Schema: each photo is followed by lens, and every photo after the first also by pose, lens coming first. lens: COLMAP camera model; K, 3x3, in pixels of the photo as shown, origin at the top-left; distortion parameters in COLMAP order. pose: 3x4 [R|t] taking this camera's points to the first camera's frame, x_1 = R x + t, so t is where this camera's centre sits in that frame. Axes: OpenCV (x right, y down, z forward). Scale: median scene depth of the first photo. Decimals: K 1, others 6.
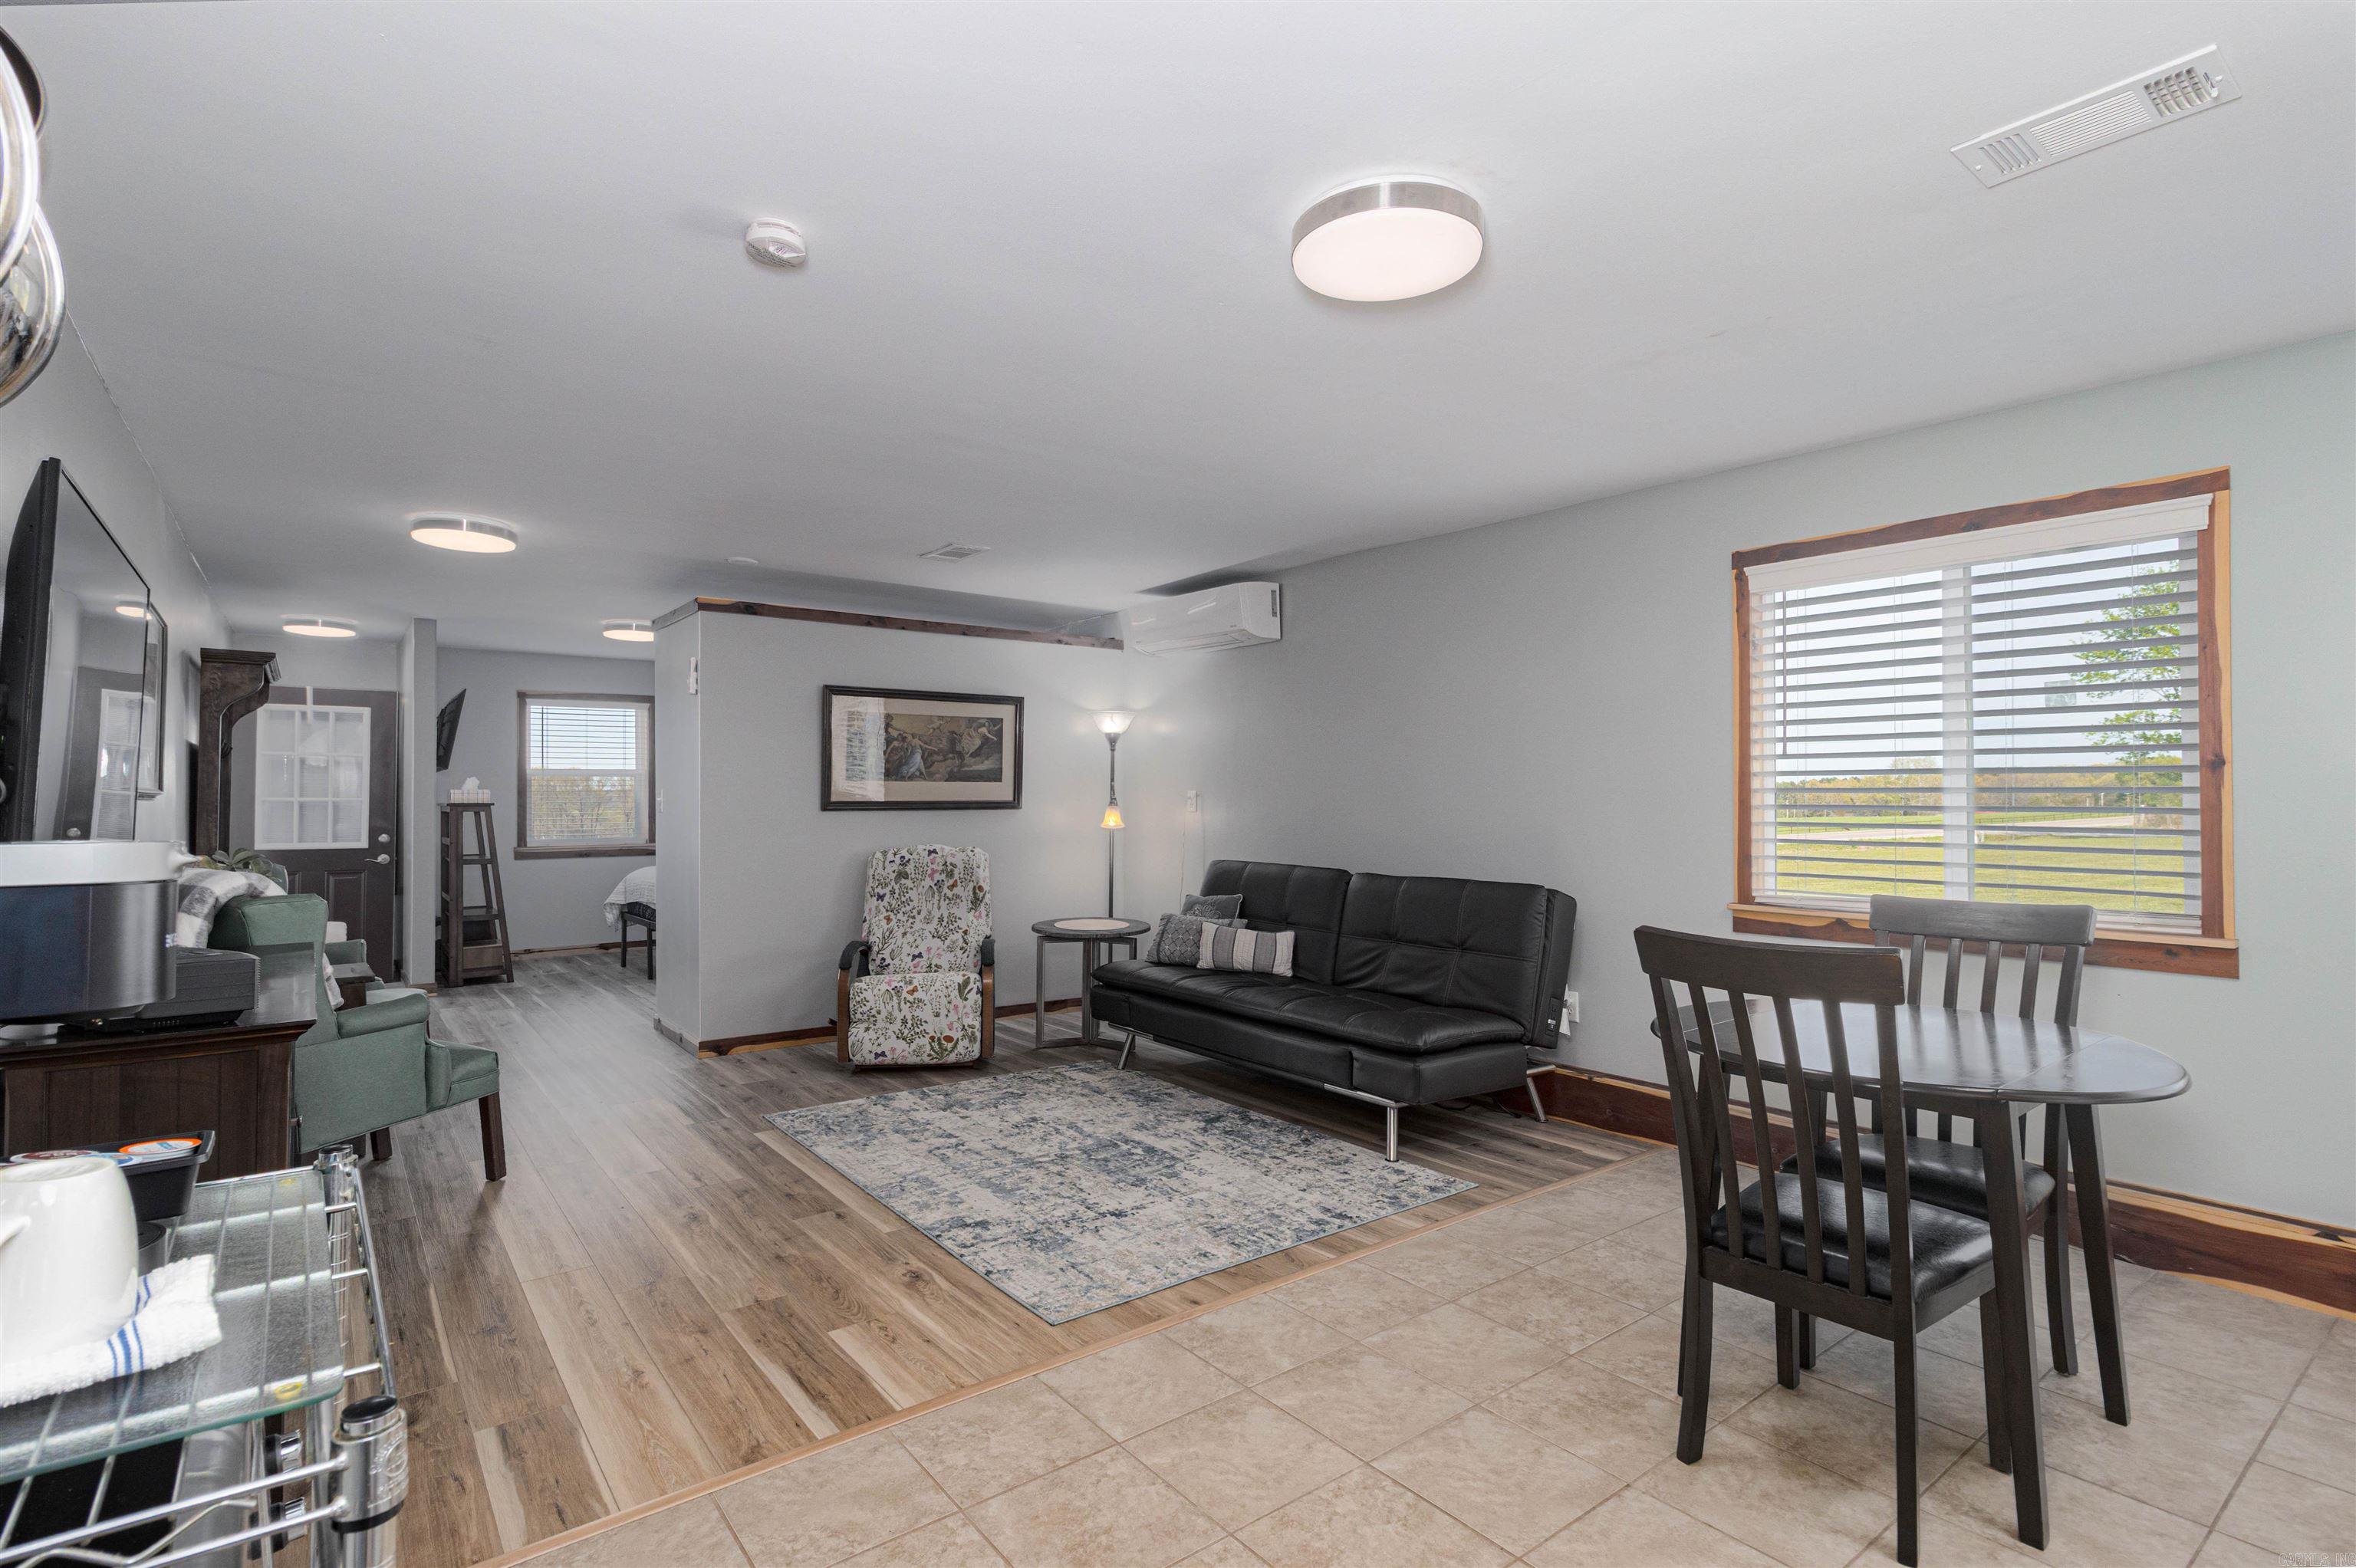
lens RADIAL K [[1110.2, 0, 1171.7], [0, 1110.2, 785.8], [0, 0, 1]] dist [-0.001857, 0.000213]
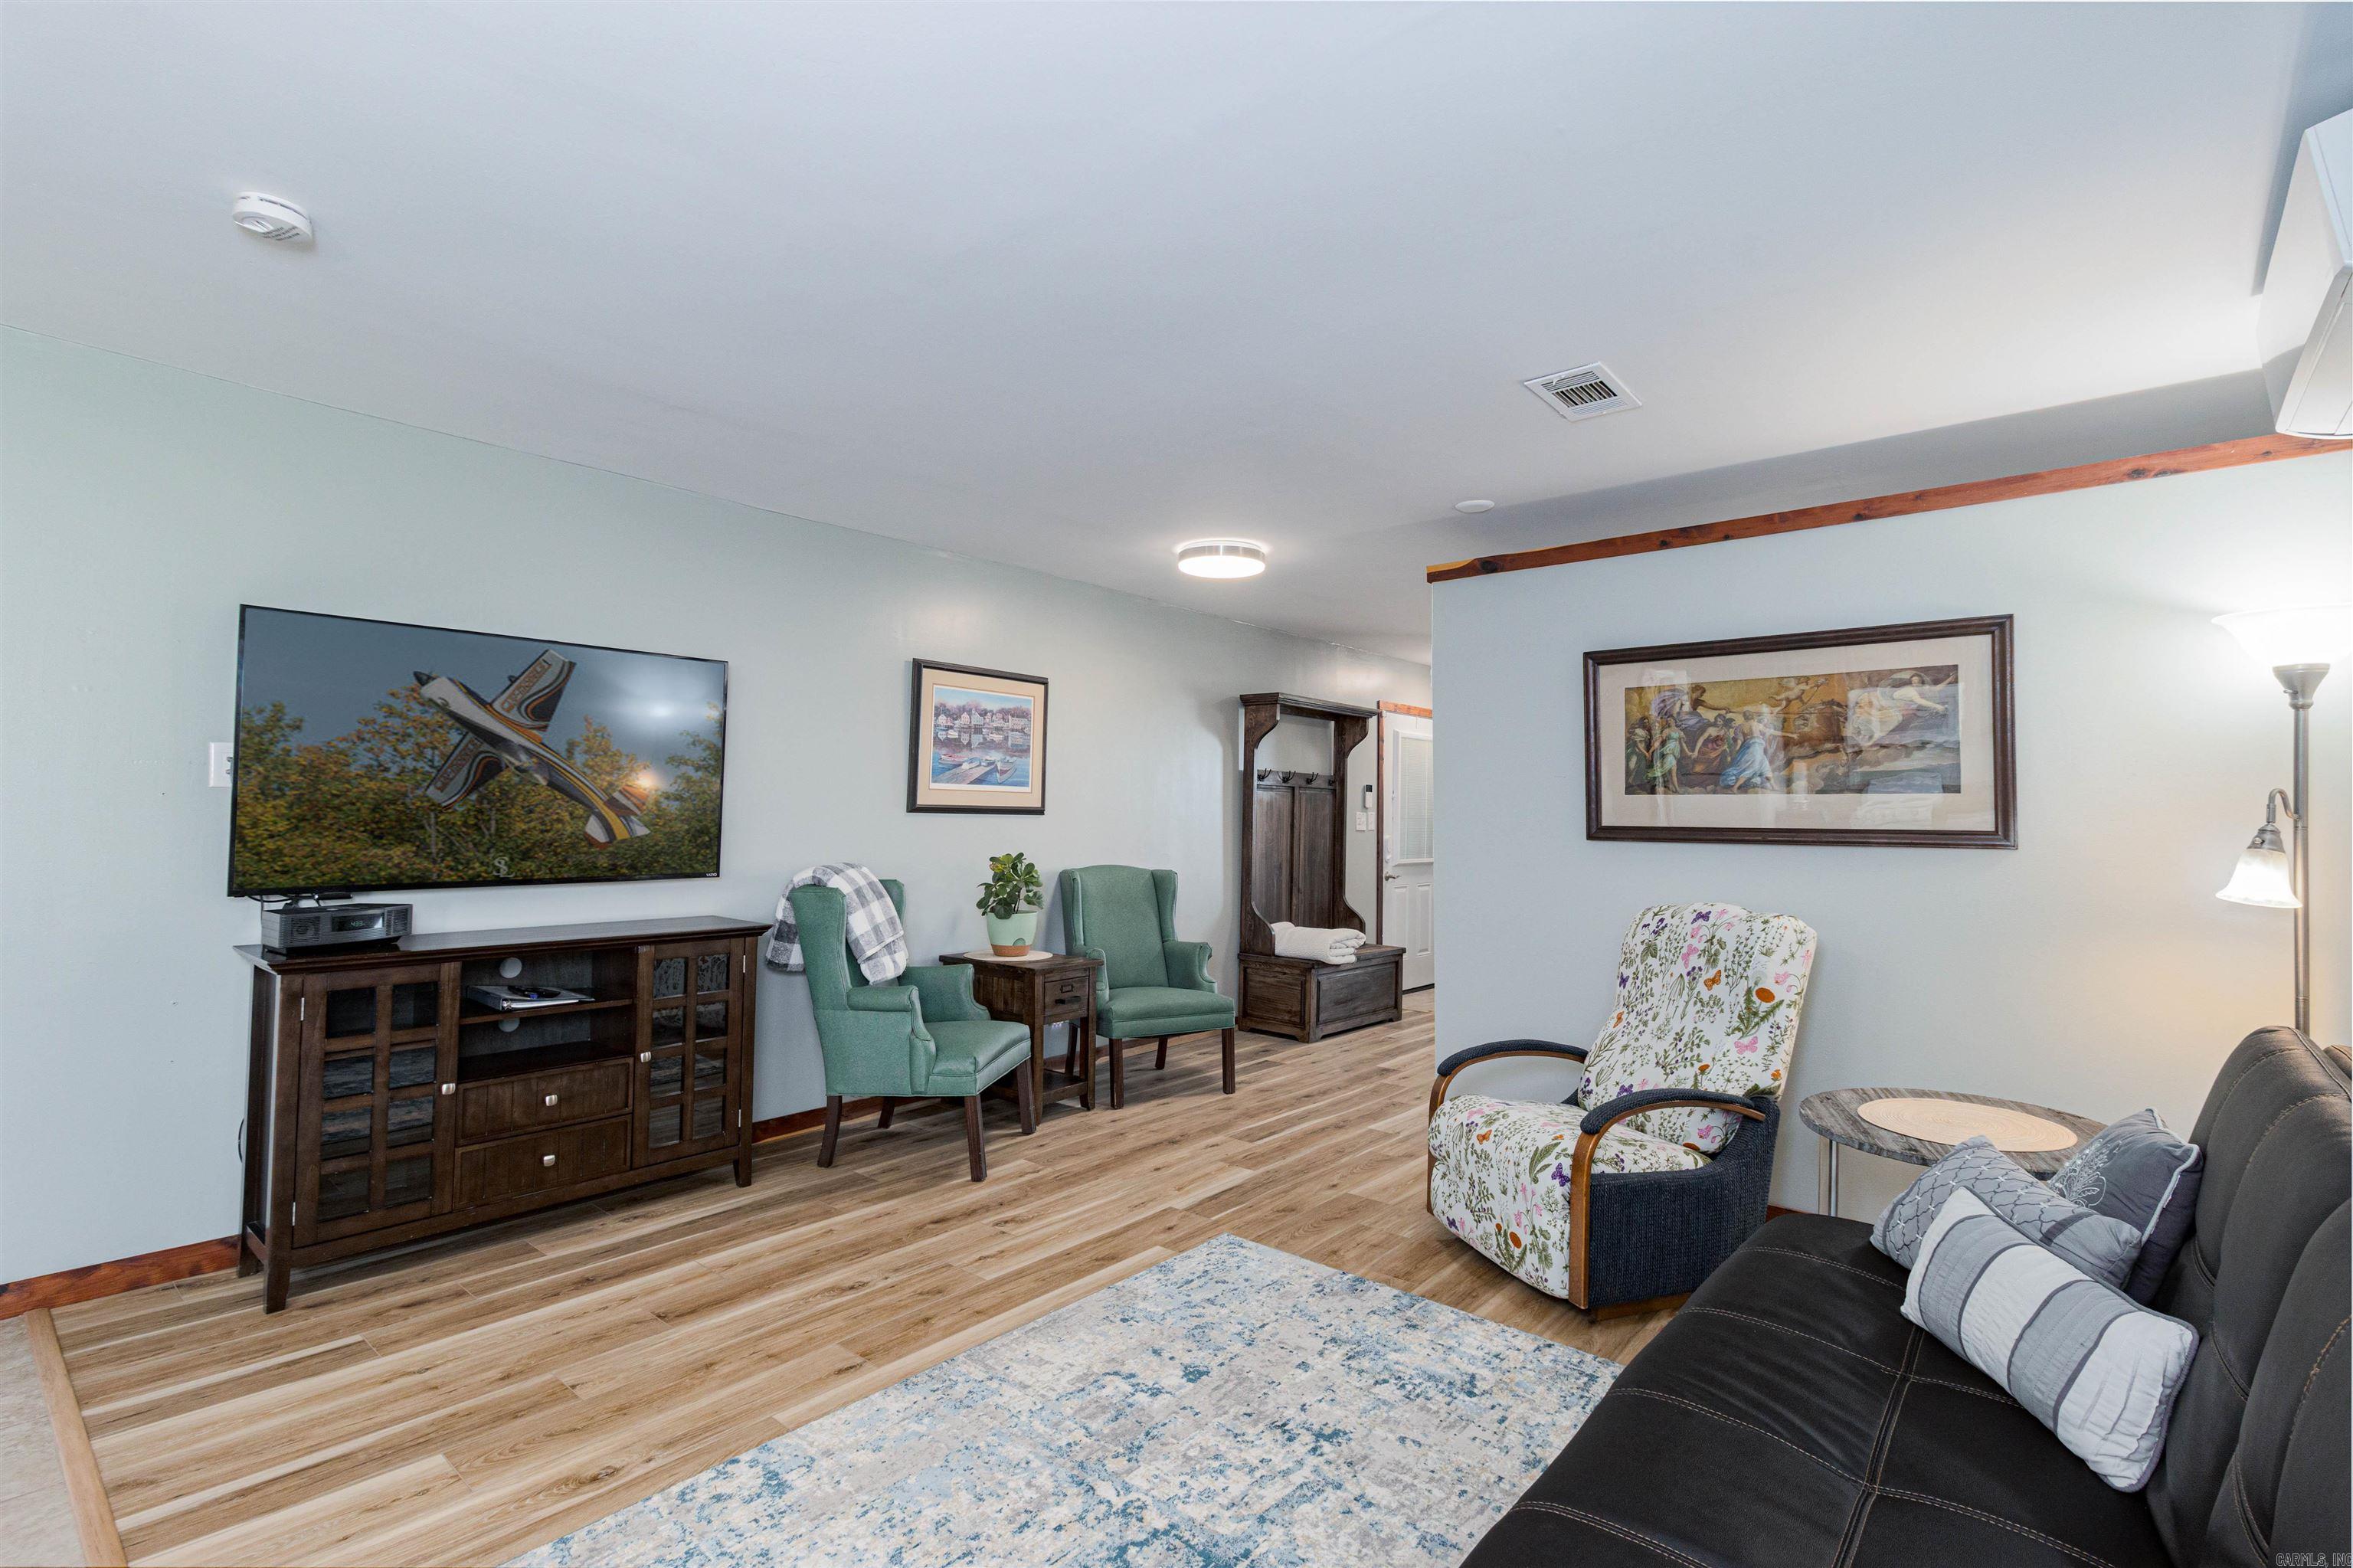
lens RADIAL K [[1093.9, 0, 1183.2], [0, 1093.9, 774.6], [0, 0, 1]] dist [0.003668, 0.000711]
pose [[0.209497, -0.031918, -0.977288, 0.389715], [-0.002025, 0.999451, -0.033076, 0.007986], [0.977807, 0.008908, 0.209317, 0.856475]]
